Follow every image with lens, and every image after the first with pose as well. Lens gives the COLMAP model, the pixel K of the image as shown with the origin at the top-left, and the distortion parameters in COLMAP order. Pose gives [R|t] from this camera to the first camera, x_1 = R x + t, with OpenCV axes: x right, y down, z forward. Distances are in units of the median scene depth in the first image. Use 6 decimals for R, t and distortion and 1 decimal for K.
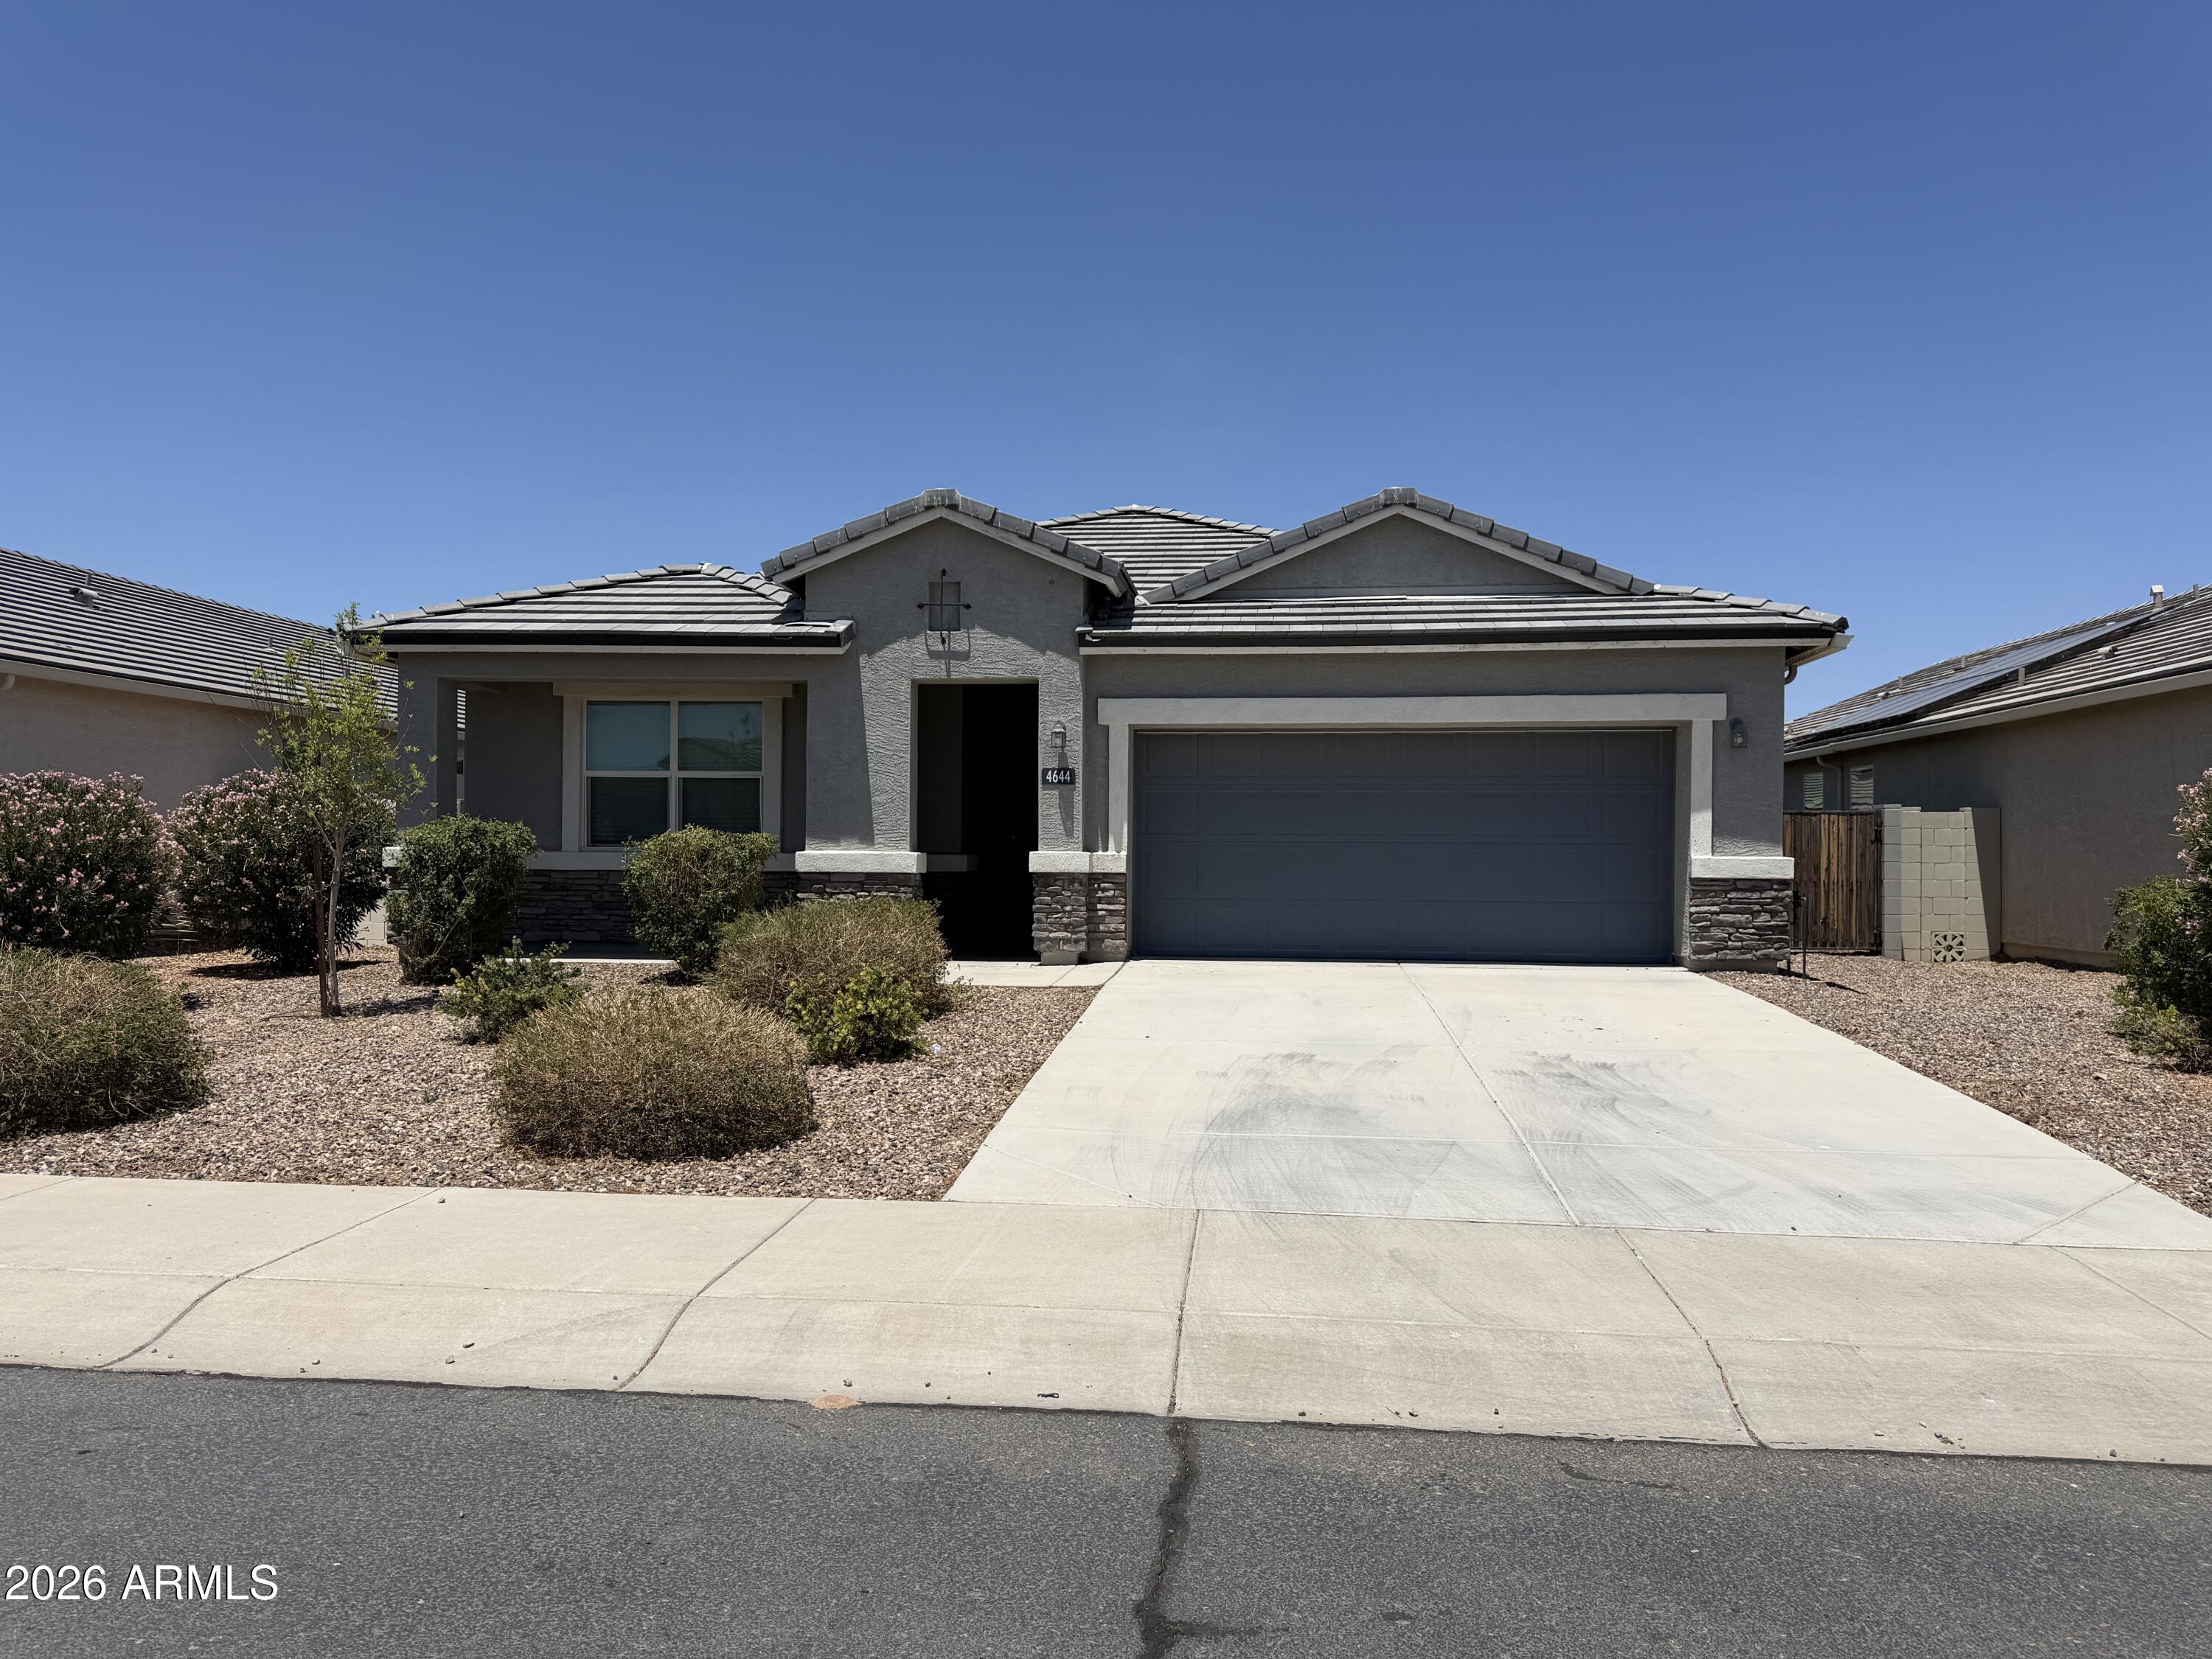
lens RADIAL K [[1561.3, 0, 1106.0], [0, 1561.3, 829.5], [0, 0, 1]] dist [0.134348, -0.185600]
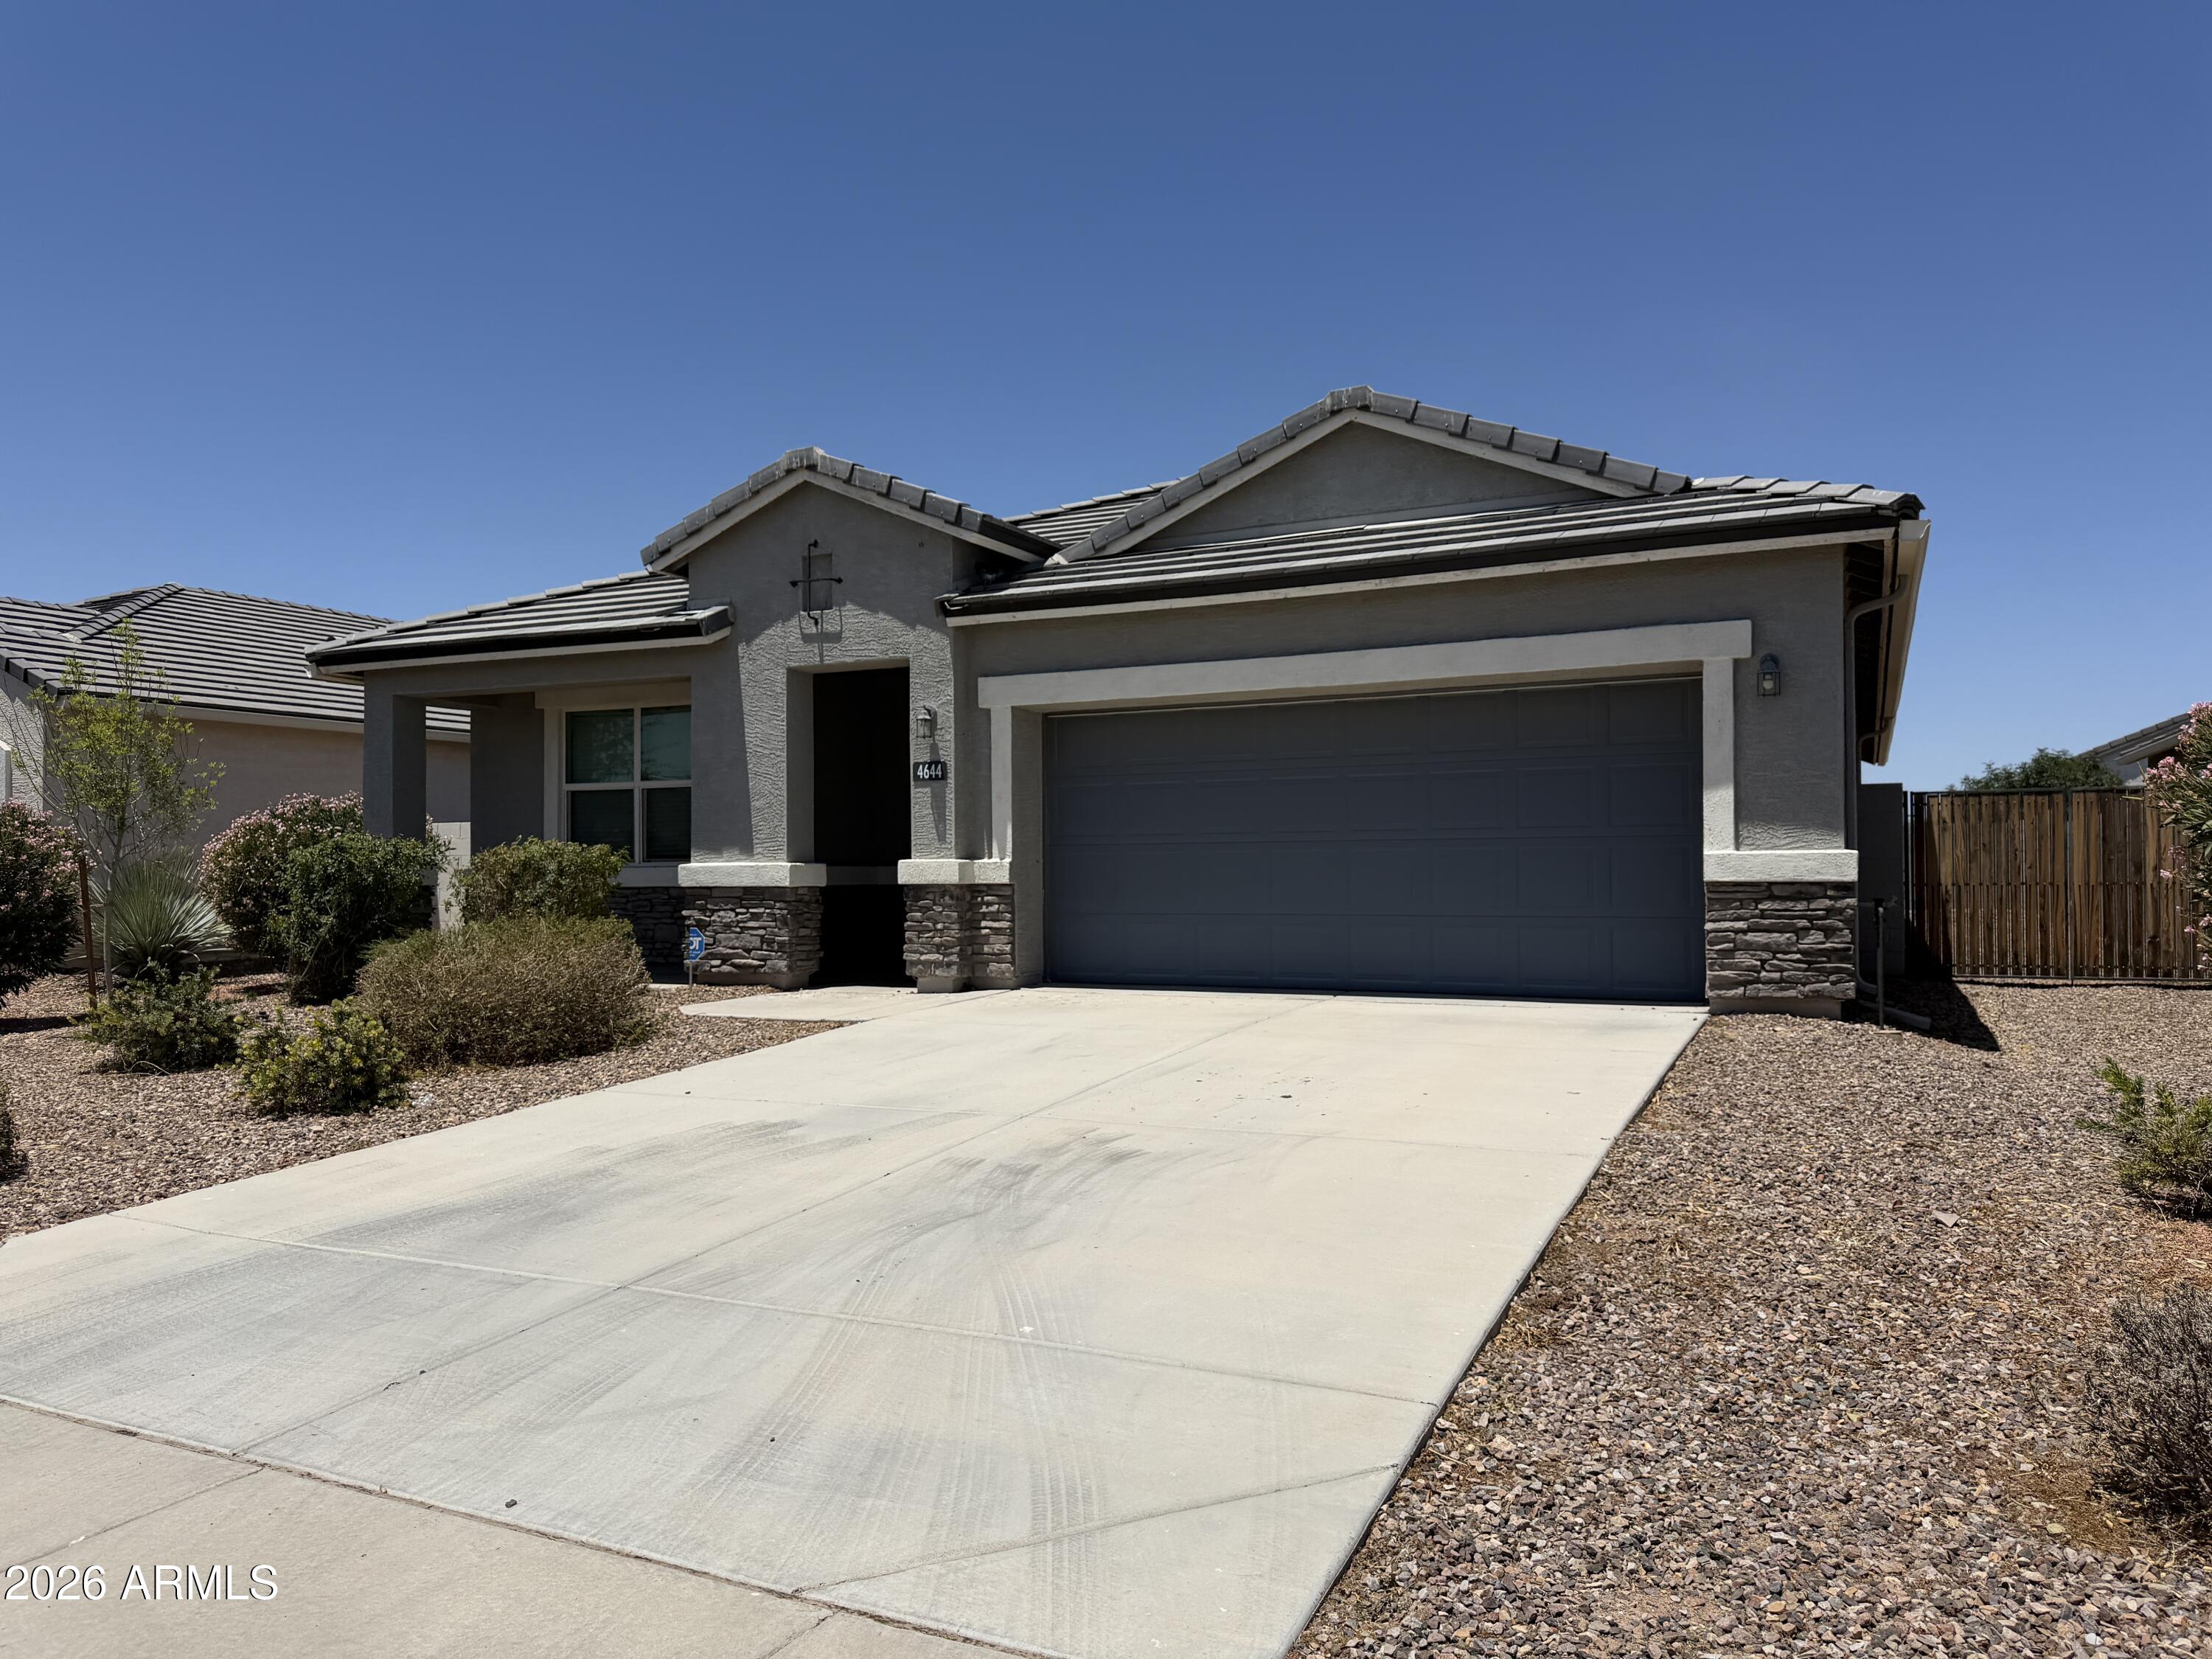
lens RADIAL K [[1561.3, 0, 1106.0], [0, 1561.3, 829.5], [0, 0, 1]] dist [0.134348, -0.185600]
pose [[0.937421, -0.023225, -0.347424, 0.353066], [0.020024, 0.999718, -0.012802, 0.010565], [0.347623, 0.005044, 0.937621, 0.231634]]
